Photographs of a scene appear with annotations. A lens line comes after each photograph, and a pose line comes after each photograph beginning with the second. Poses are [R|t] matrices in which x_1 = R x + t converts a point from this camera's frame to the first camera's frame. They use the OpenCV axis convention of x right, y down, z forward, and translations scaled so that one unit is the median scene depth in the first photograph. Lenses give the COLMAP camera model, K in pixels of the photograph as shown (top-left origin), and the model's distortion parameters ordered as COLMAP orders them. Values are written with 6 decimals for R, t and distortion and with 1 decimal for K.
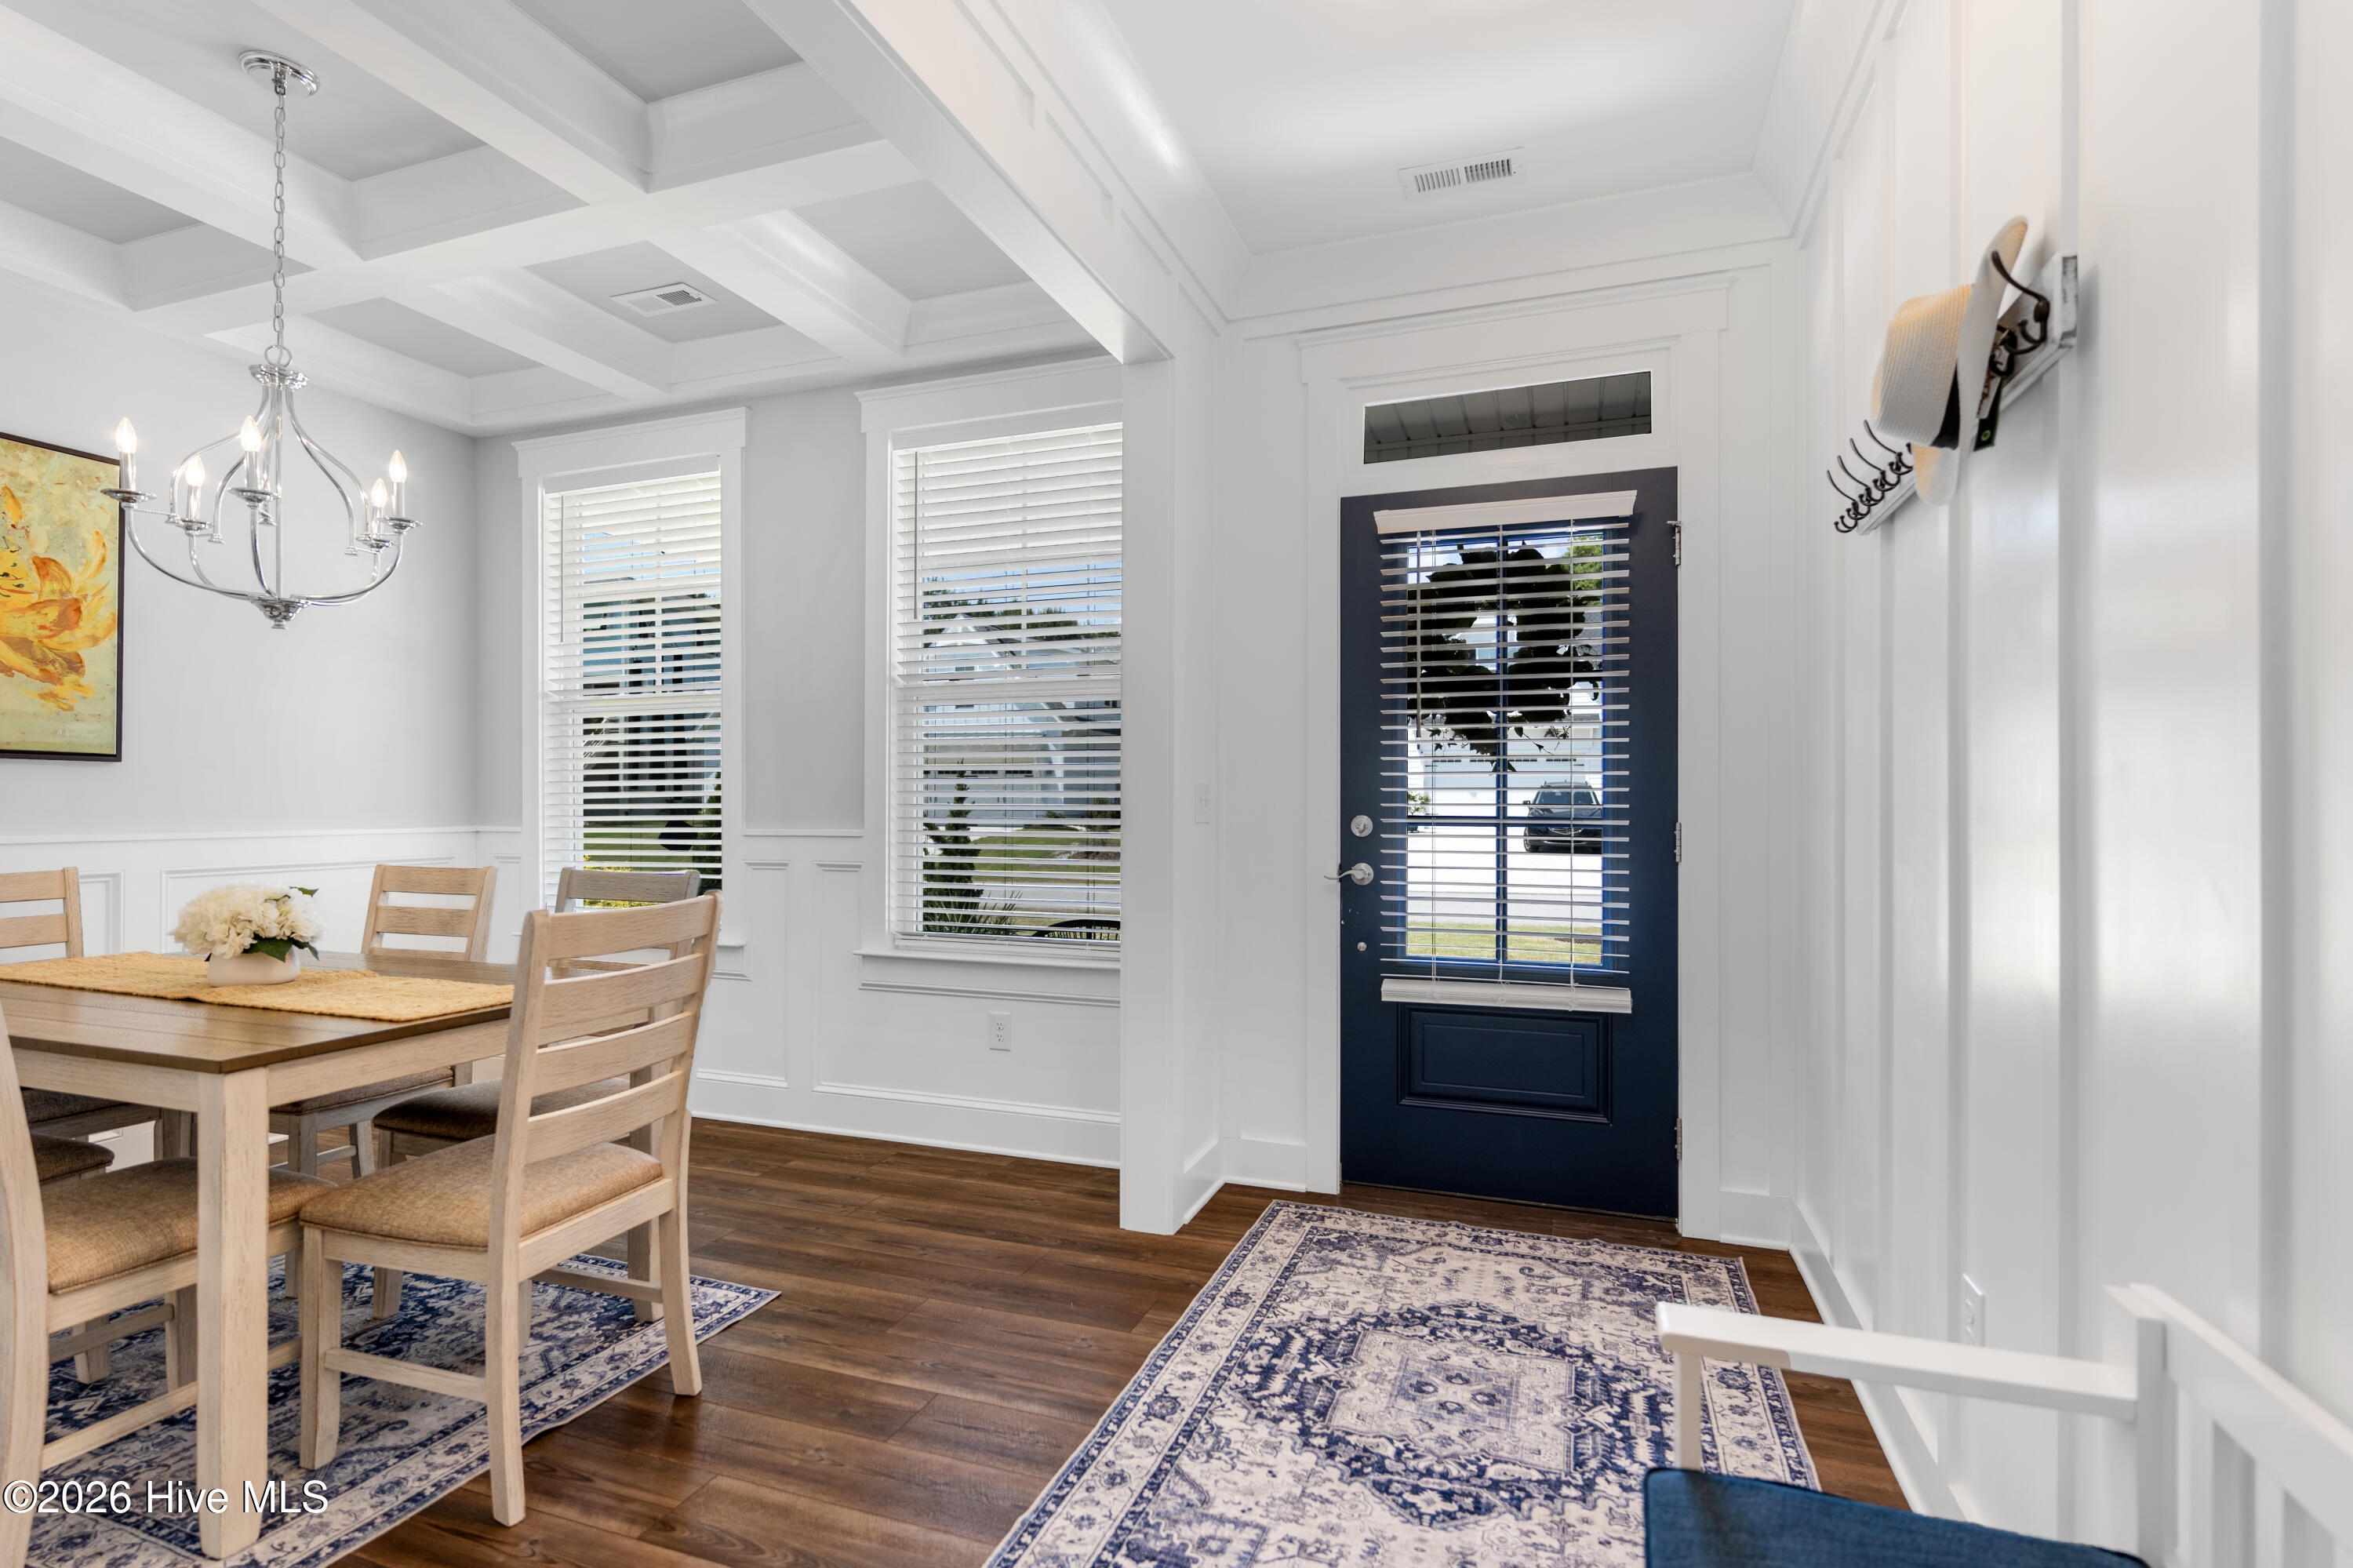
lens RADIAL K [[1138.3, 0, 1170.5], [0, 1138.3, 794.2], [0, 0, 1]] dist [0.002481, 0.000262]
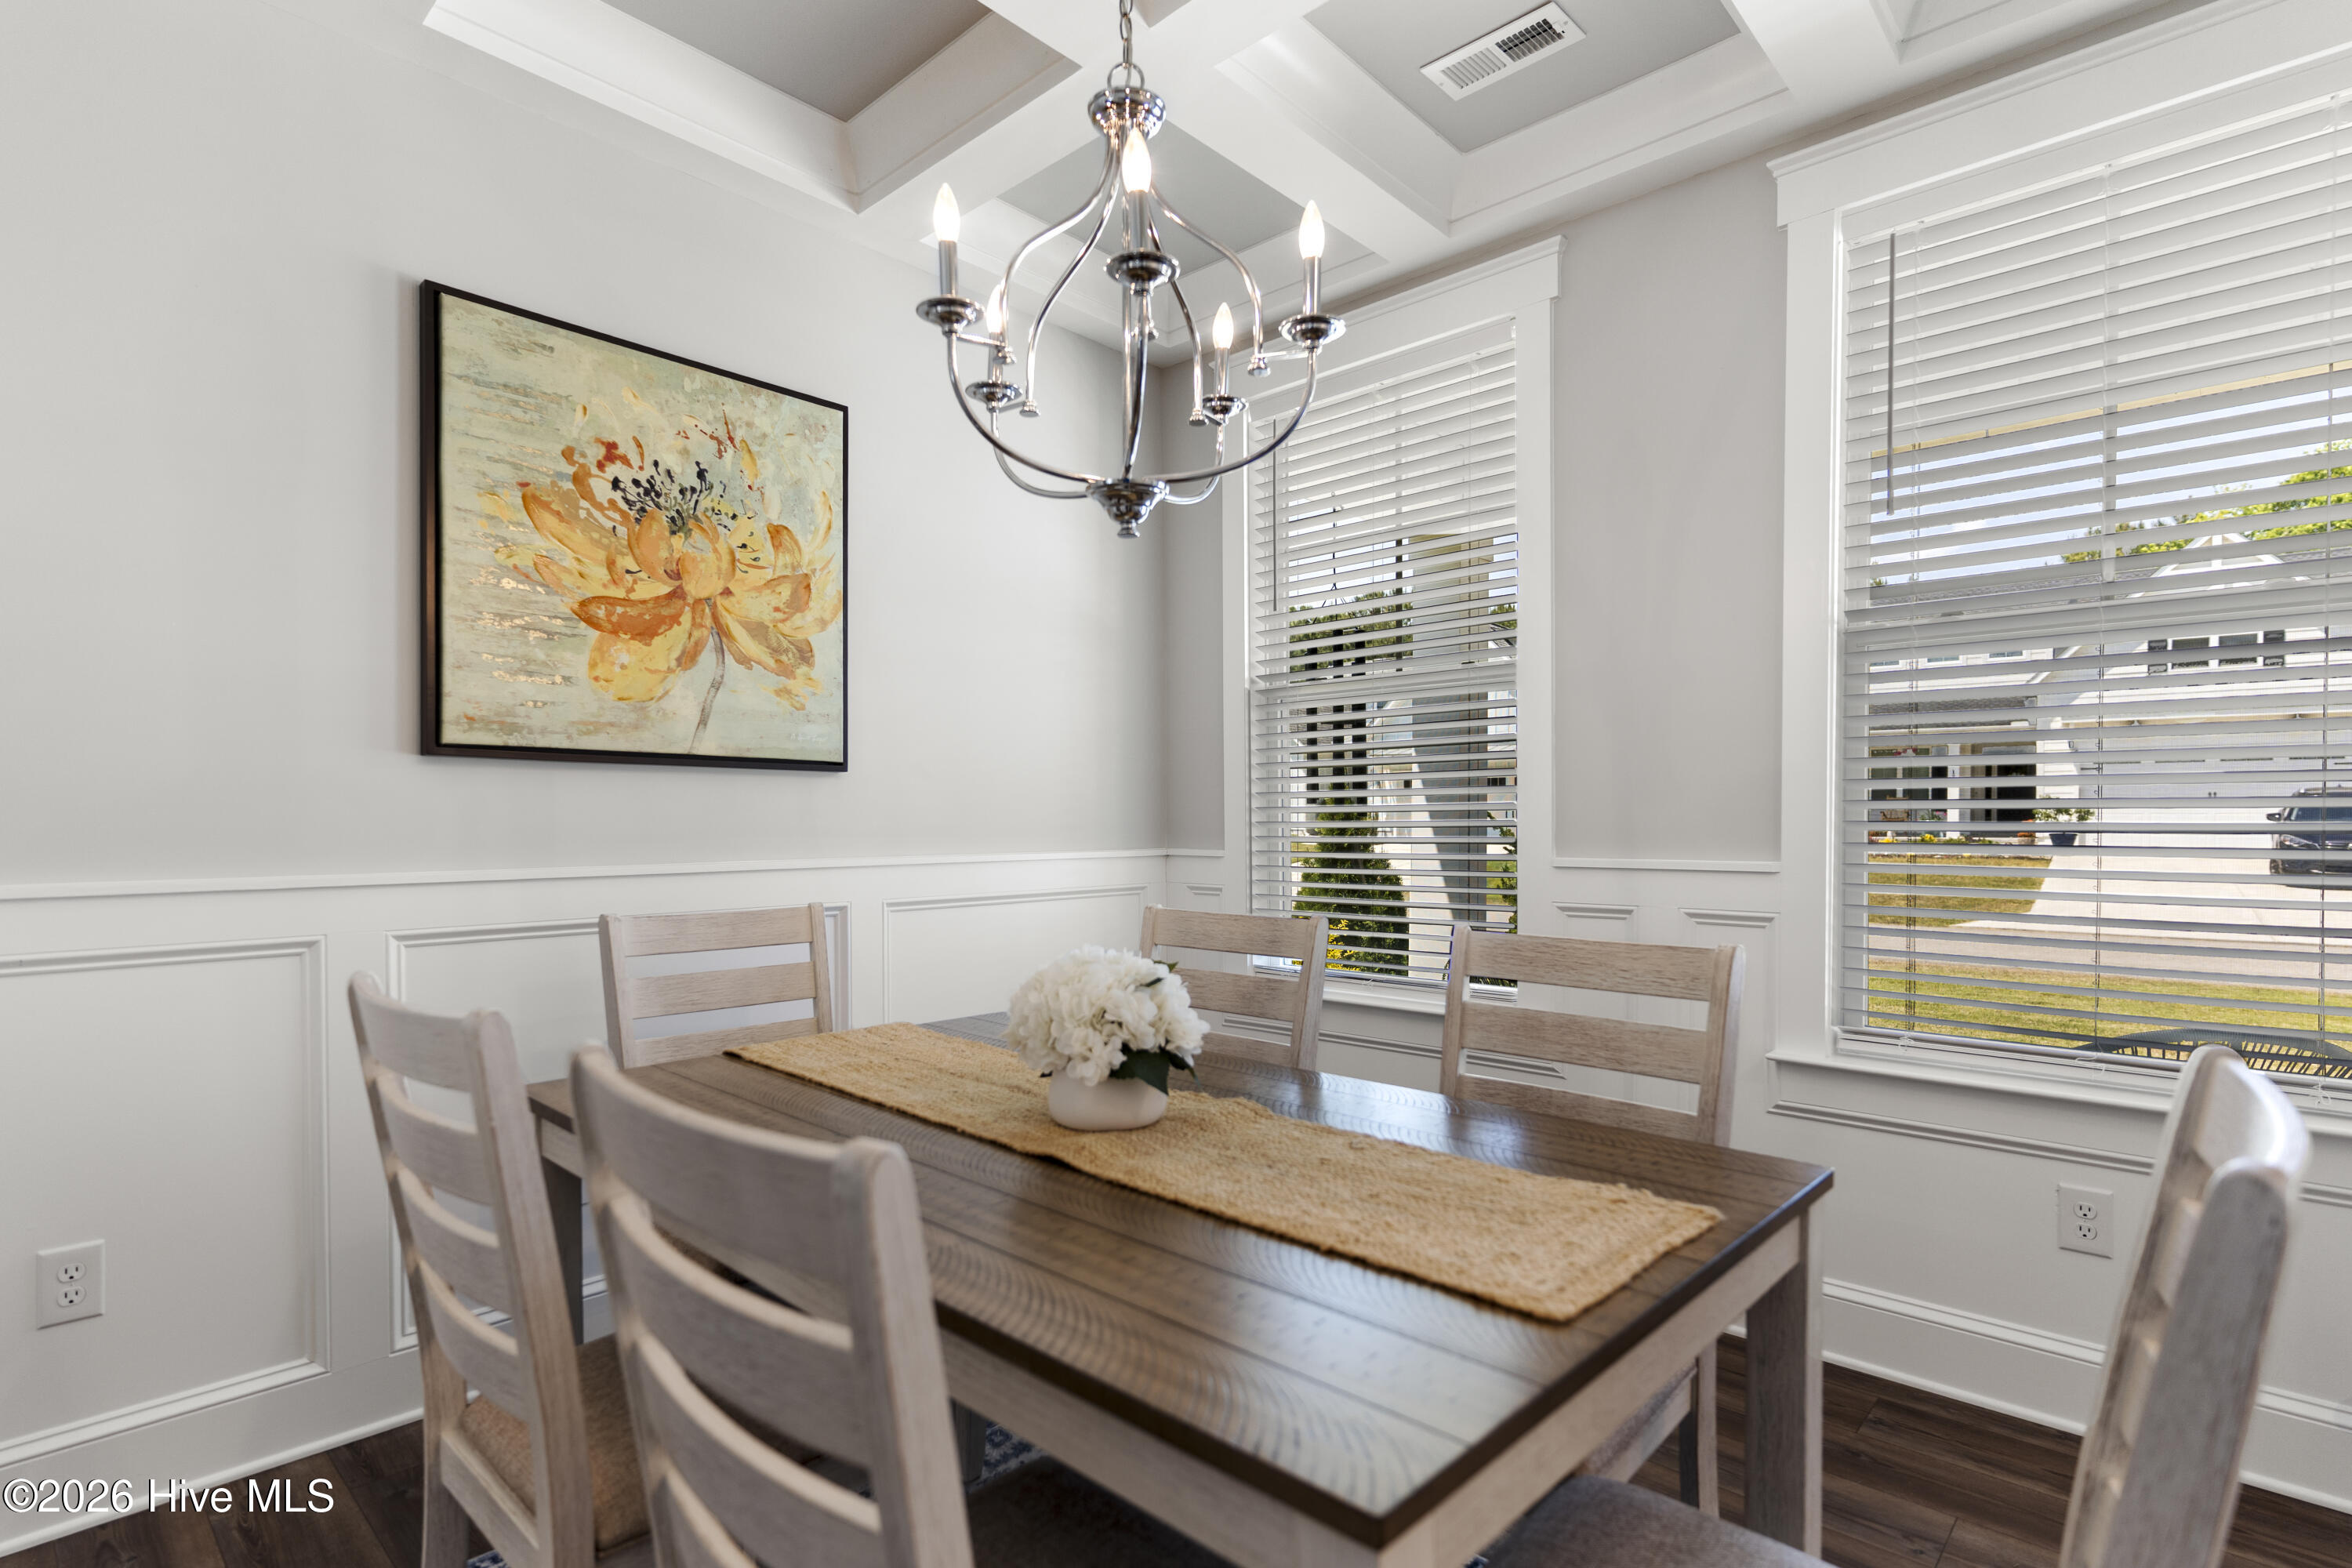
lens RADIAL K [[1137.8, 0, 1157.5], [0, 1137.8, 833.2], [0, 0, 1]] dist [0.002481, 0.000262]
pose [[0.920182, 0.003008, -0.391479, -0.403146], [0.005059, 0.999796, 0.019575, 0.001564], [0.391458, -0.019993, 0.919979, 0.338880]]
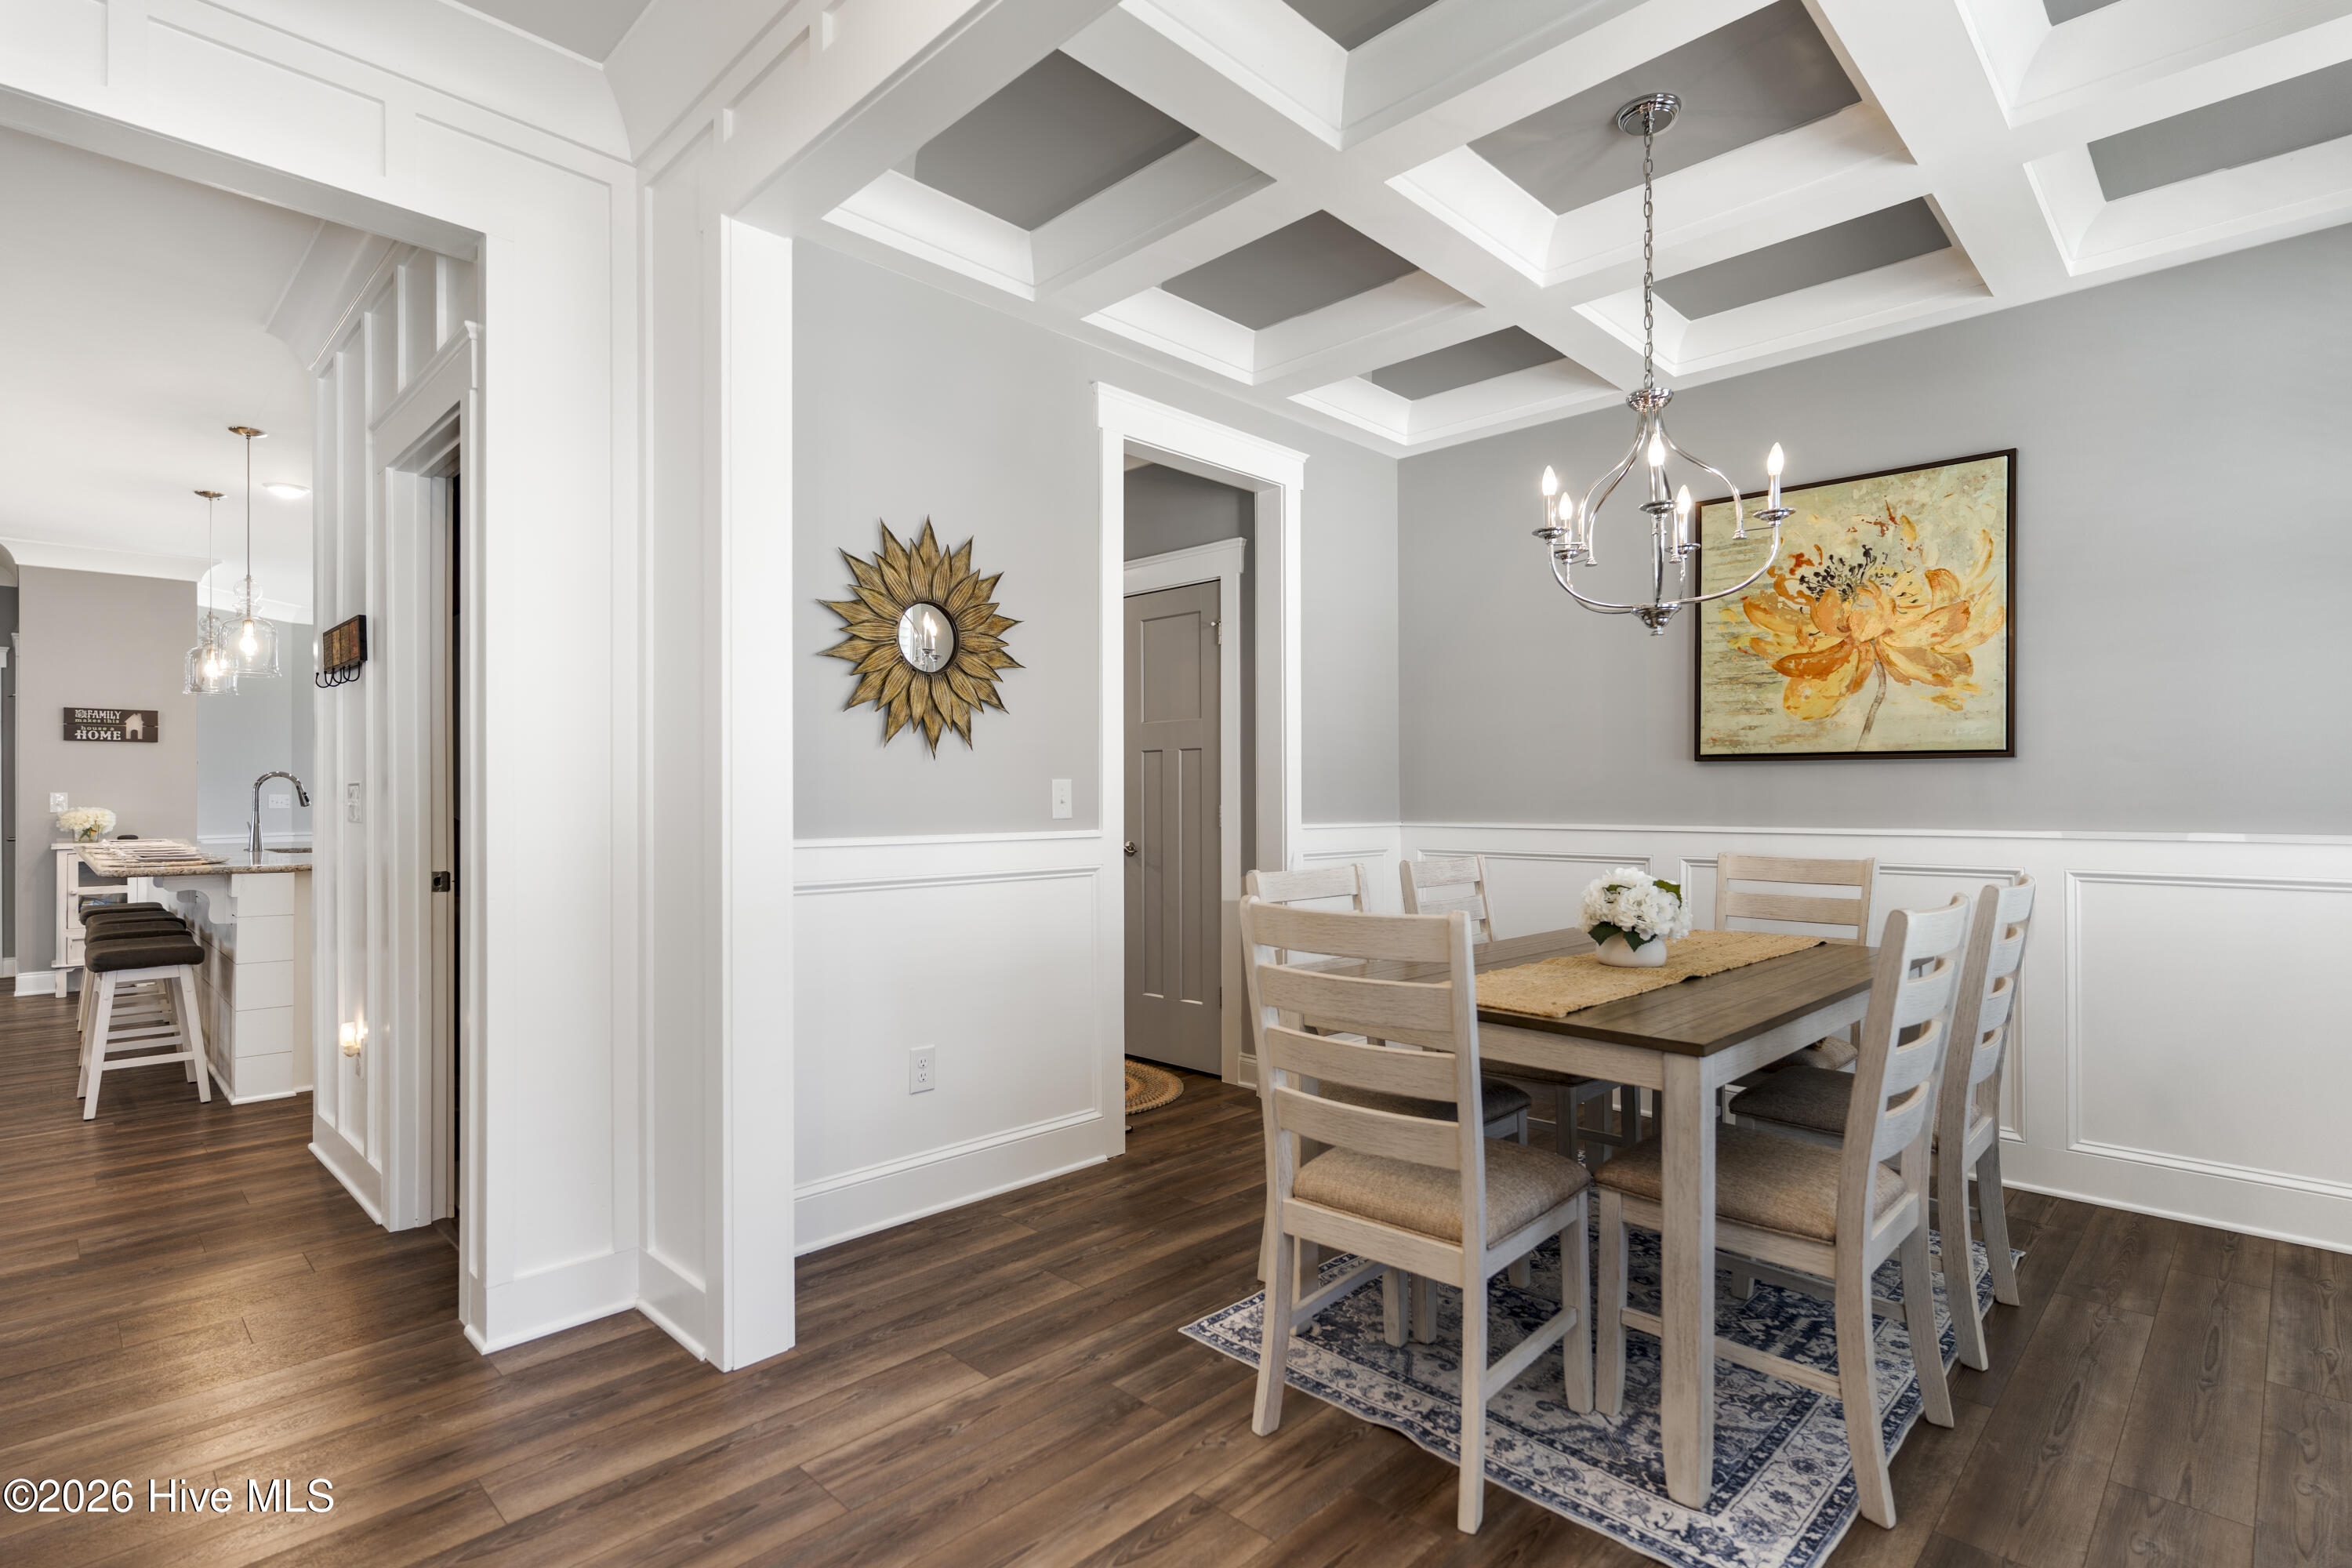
lens RADIAL K [[1137.8, 0, 1177.9], [0, 1137.8, 789.0], [0, 0, 1]] dist [0.002481, 0.000262]
pose [[-0.411764, -0.014296, -0.911179, 0.268368], [-0.001571, 0.999887, -0.014978, 0.014819], [0.911289, -0.004736, -0.411739, 0.779369]]
